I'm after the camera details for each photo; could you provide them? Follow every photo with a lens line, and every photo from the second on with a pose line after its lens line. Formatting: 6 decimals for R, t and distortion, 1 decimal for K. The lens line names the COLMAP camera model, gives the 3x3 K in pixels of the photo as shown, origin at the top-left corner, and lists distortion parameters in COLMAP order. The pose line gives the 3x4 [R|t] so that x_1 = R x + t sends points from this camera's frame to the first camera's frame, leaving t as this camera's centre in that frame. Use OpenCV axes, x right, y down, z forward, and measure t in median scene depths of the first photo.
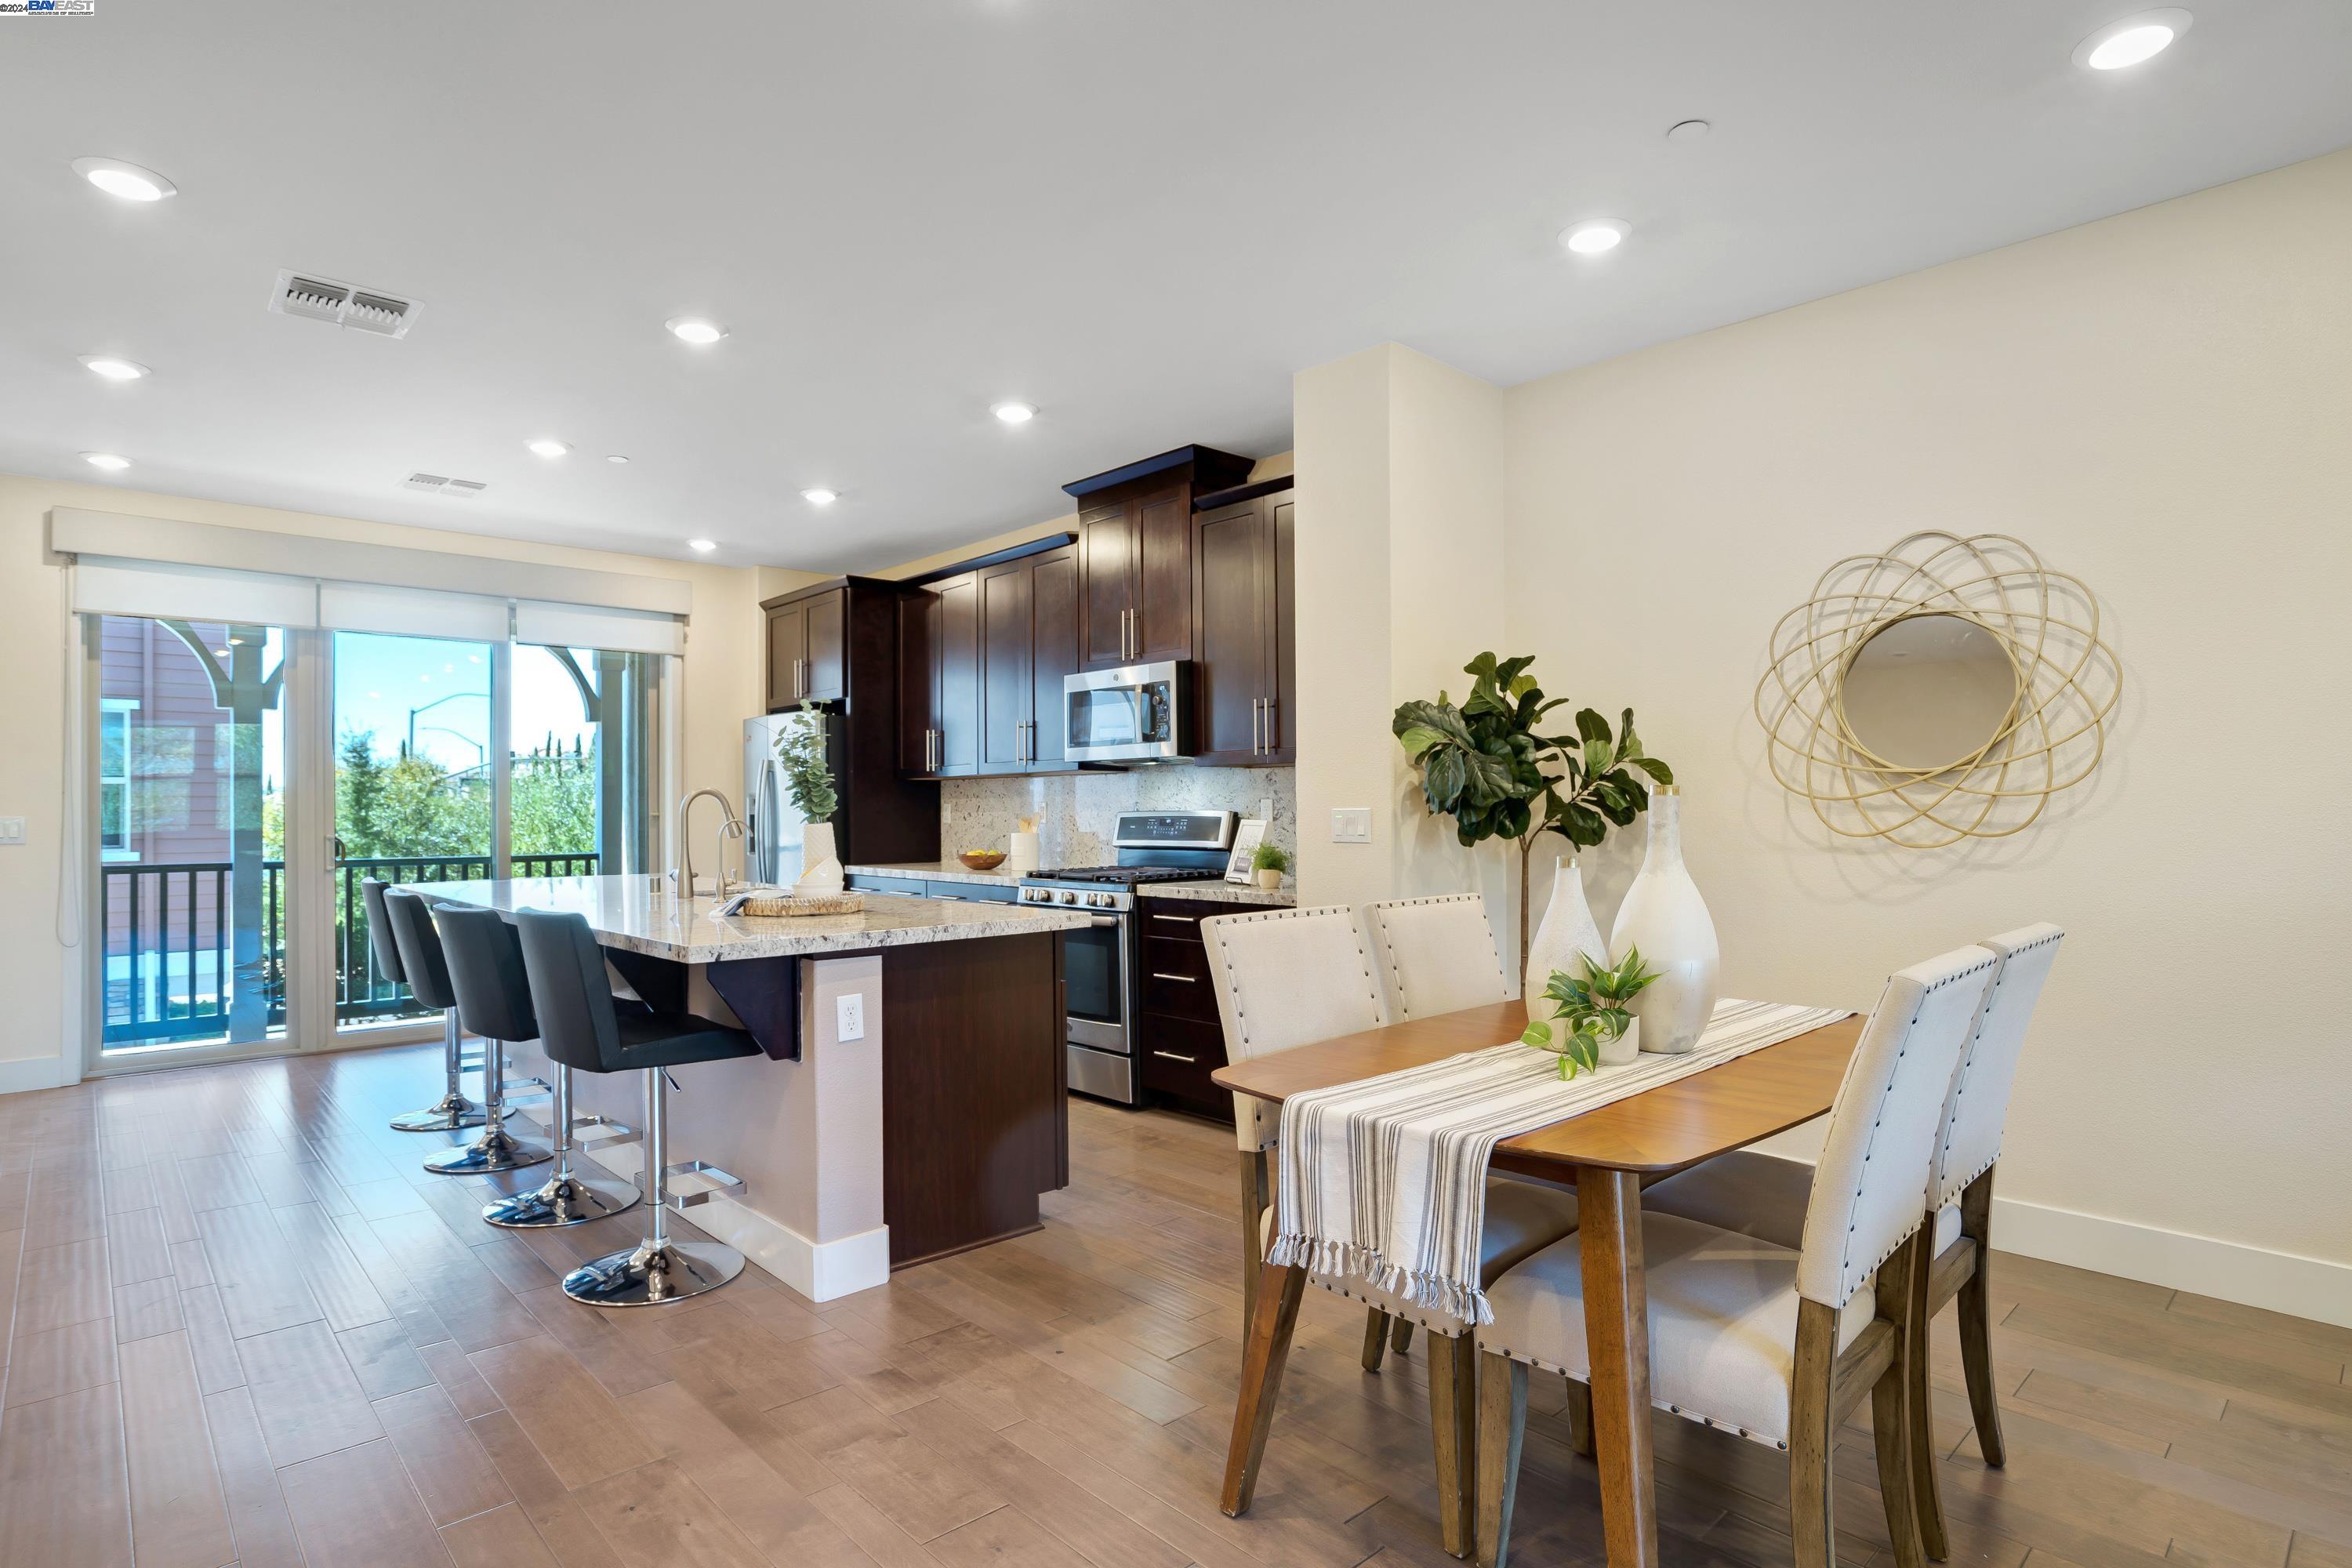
lens RADIAL K [[1219.5, 0, 1184.0], [0, 1219.5, 816.4], [0, 0, 1]] dist [-0.037823, 0.004560]
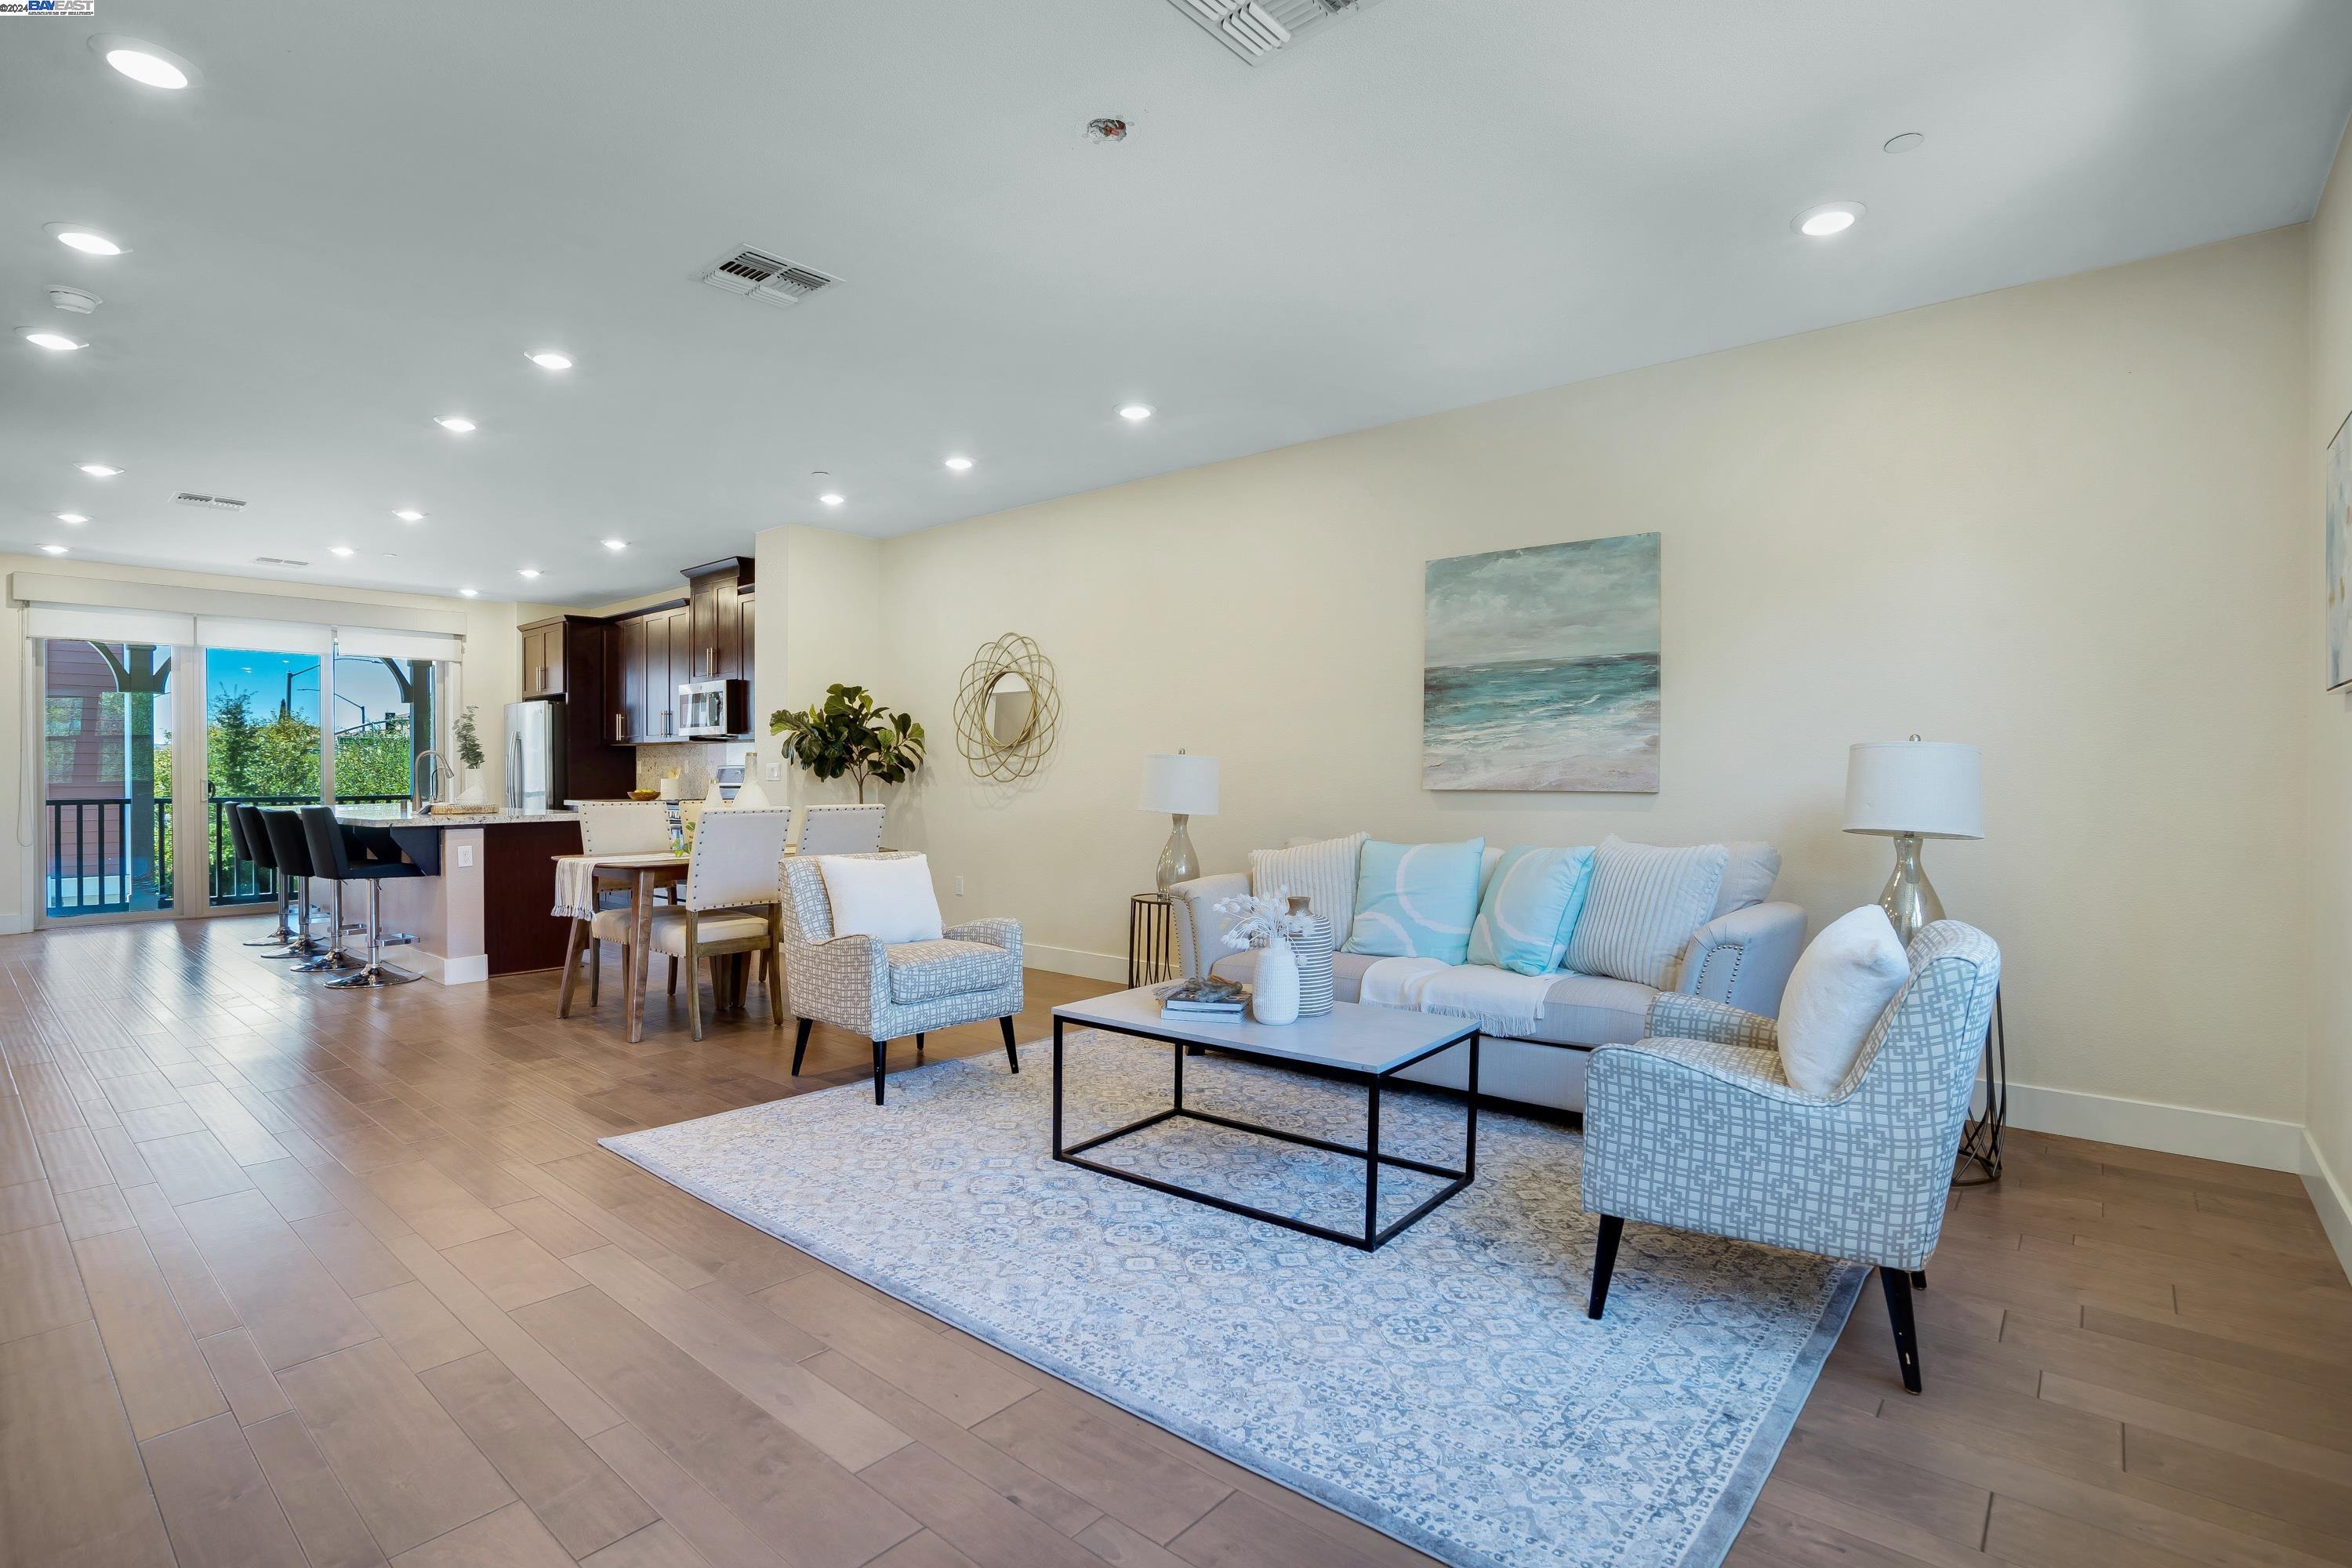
lens RADIAL K [[1107.5, 0, 1195.0], [0, 1107.5, 784.1], [0, 0, 1]] dist [-0.030331, 0.004687]
pose [[0.992670, 0.002726, 0.120825, 0.364431], [-0.003489, 0.999975, 0.006102, 0.008929], [-0.120805, -0.006479, 0.992655, -0.510965]]
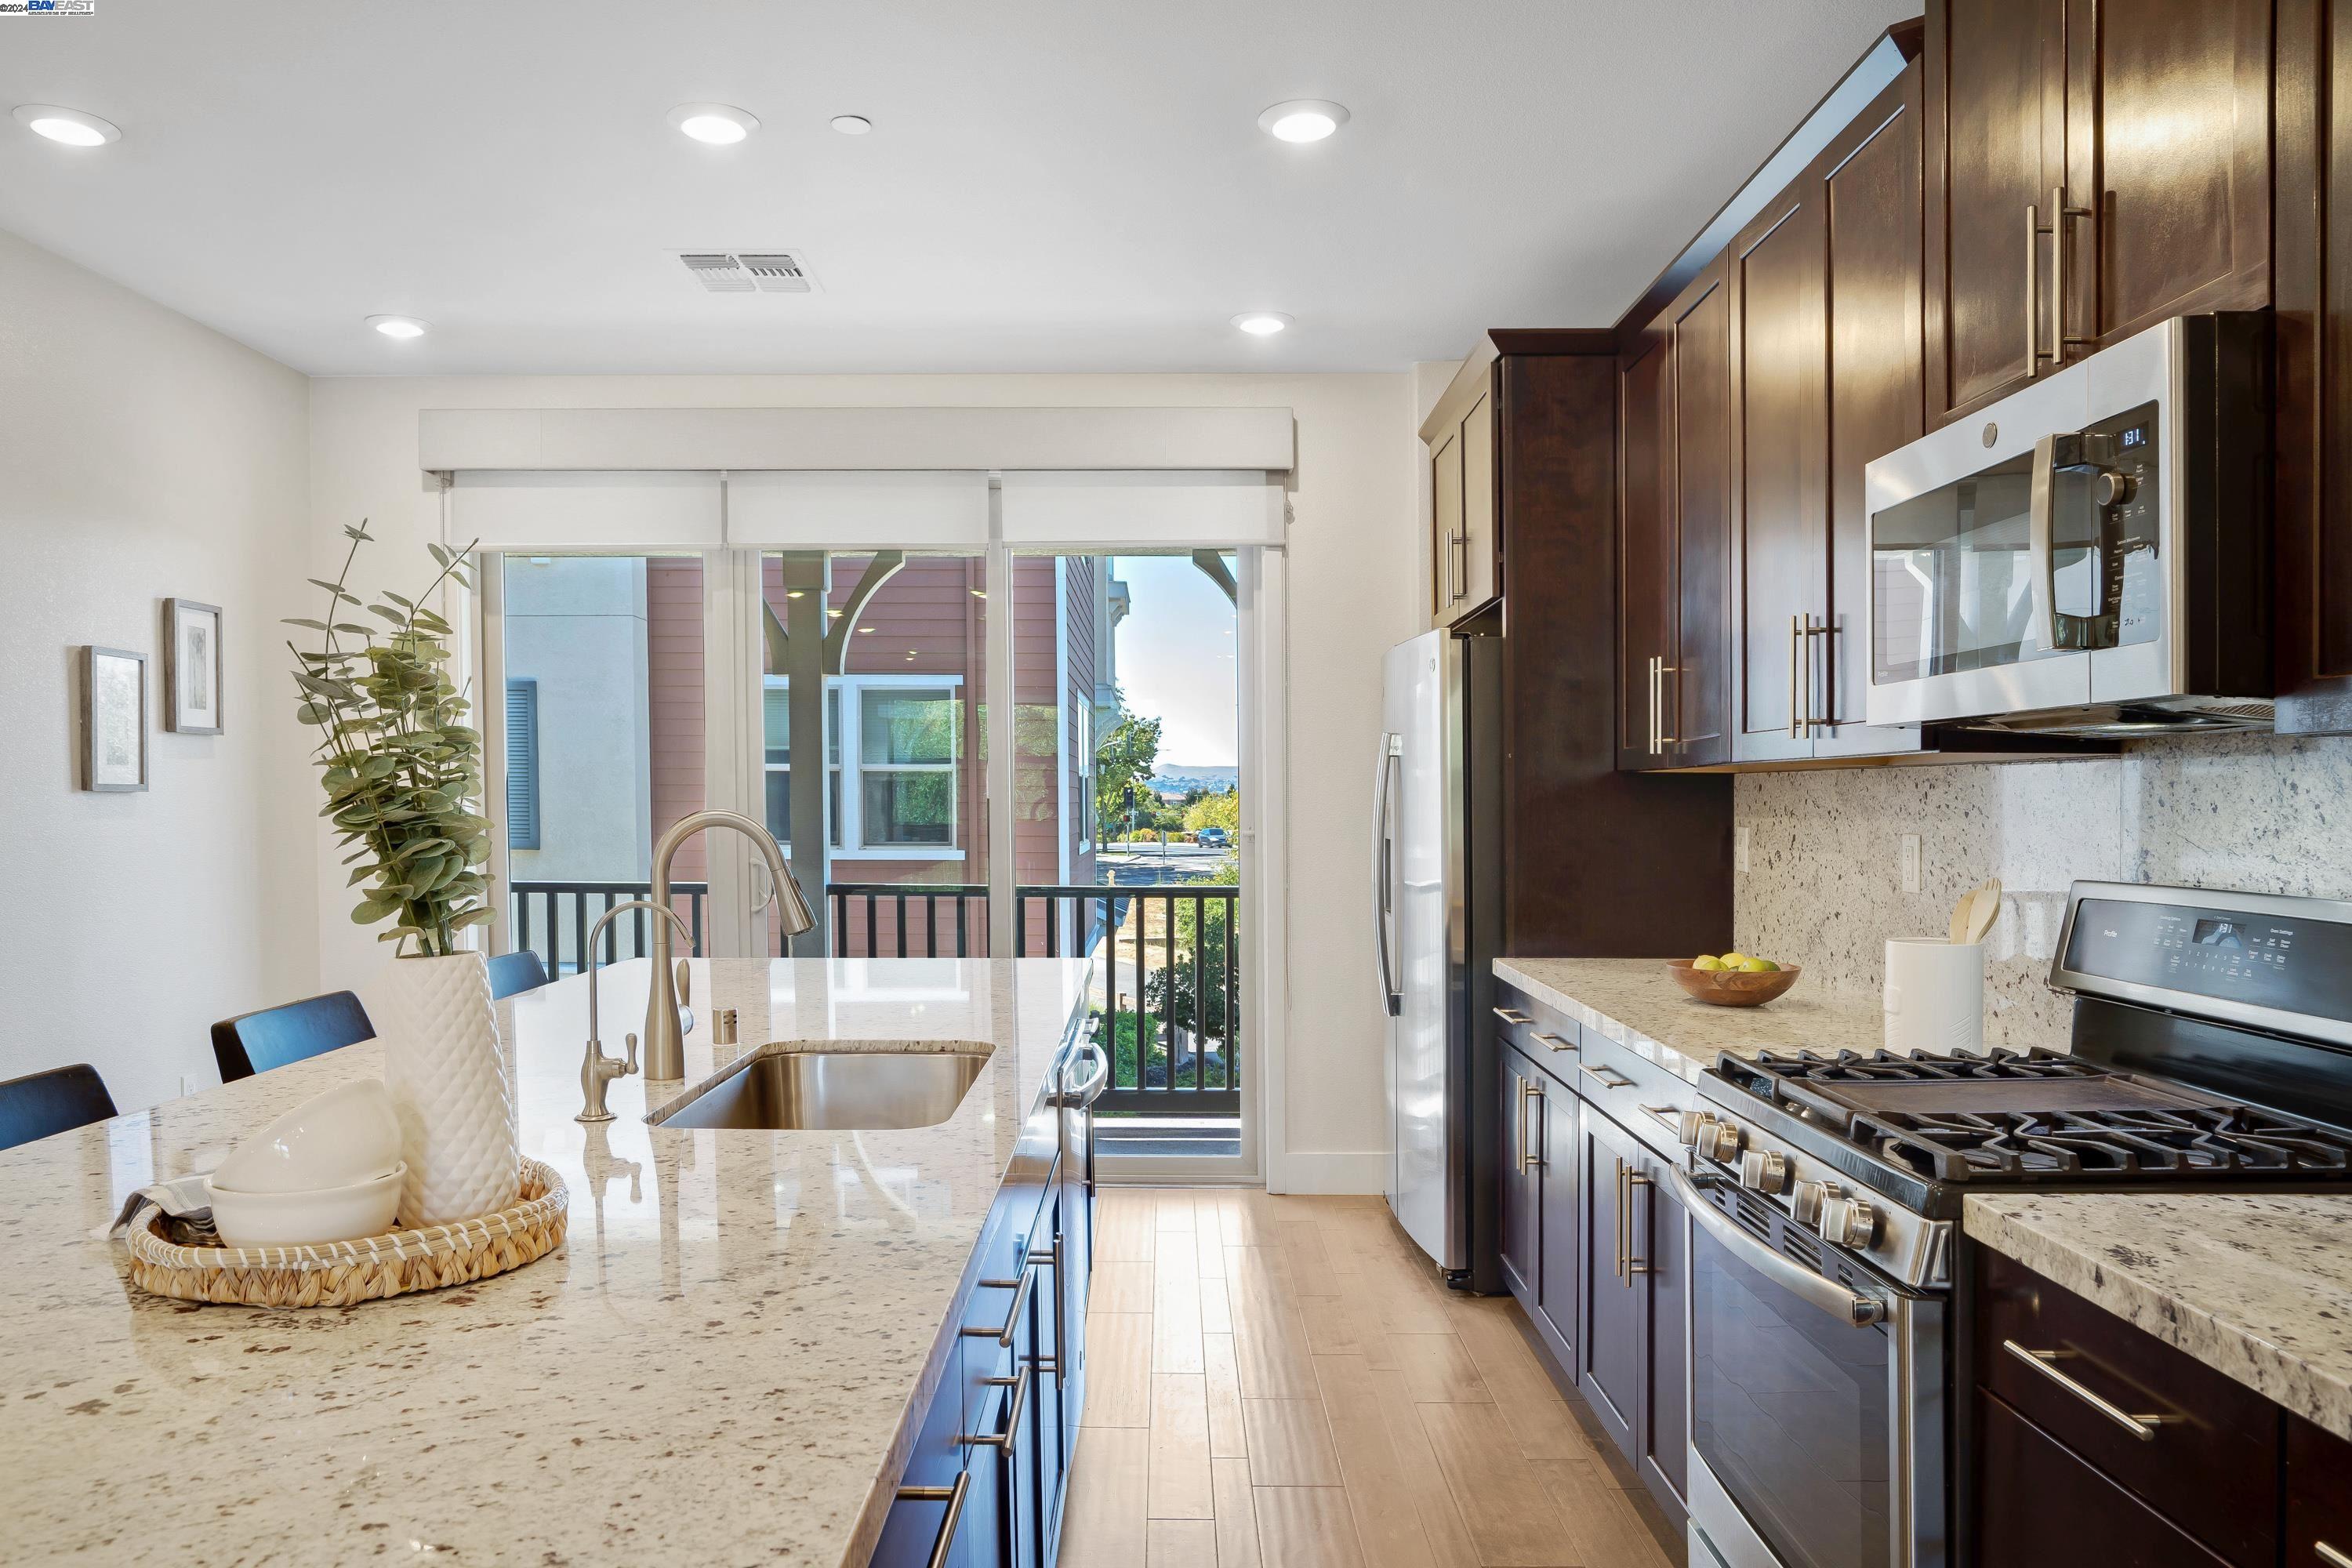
lens RADIAL K [[1616.6, 0, 1134.1], [0, 1616.6, 820.1], [0, 0, 1]] dist [-0.019061, -0.000826]
pose [[0.718560, 0.017503, -0.695244, 0.053312], [-0.010148, 0.999841, 0.014683, -0.020434], [0.695391, -0.003496, 0.718624, 0.468420]]
